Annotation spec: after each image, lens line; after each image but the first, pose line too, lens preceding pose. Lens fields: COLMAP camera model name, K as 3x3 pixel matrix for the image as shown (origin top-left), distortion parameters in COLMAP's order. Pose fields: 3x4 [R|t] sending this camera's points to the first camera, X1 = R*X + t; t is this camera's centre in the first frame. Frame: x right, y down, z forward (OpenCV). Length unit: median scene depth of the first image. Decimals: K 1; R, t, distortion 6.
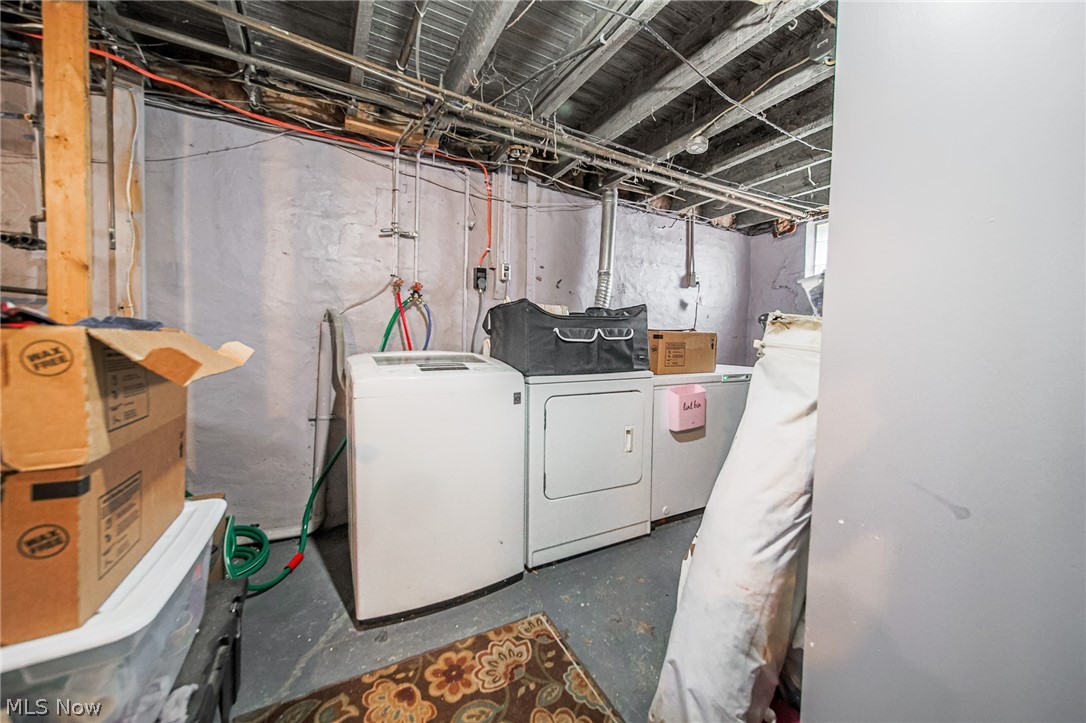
lens RADIAL K [[399.3, 0, 546.1], [0, 399.3, 358.5], [0, 0, 1]] dist [-0.001023, -0.000116]
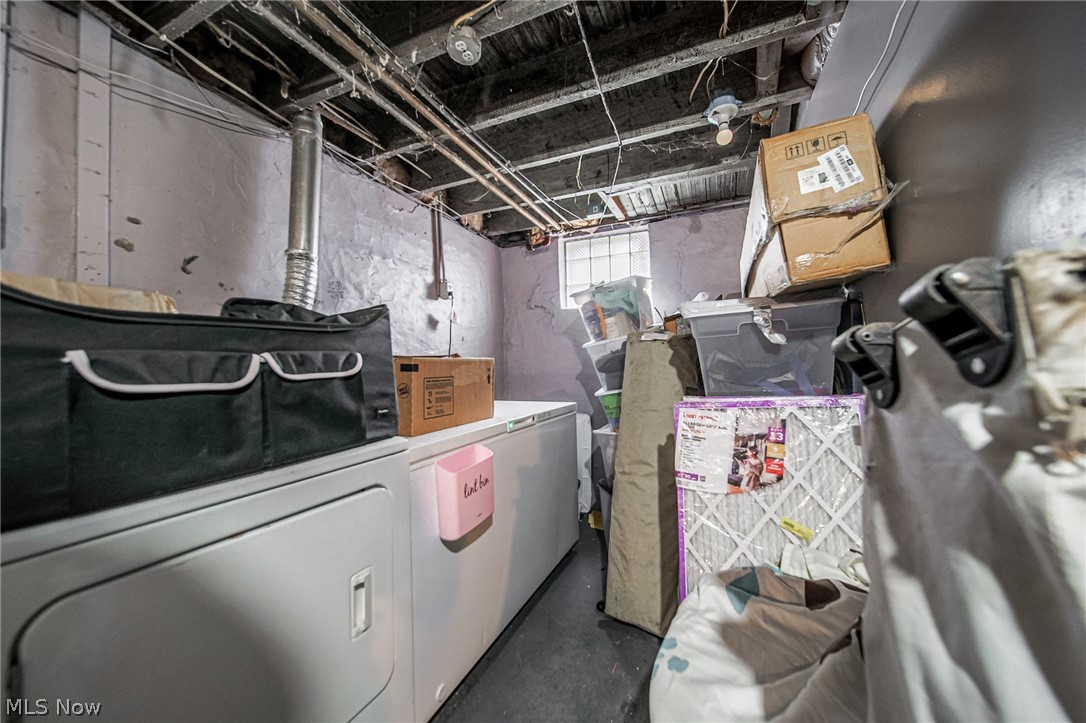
lens RADIAL K [[399.3, 0, 546.1], [0, 399.3, 358.5], [0, 0, 1]] dist [-0.001023, -0.000116]
pose [[0.793613, -0.020626, 0.608074, 0.076726], [0.064834, 0.996602, -0.050811, -0.022037], [-0.604959, 0.079748, 0.792253, 0.363314]]
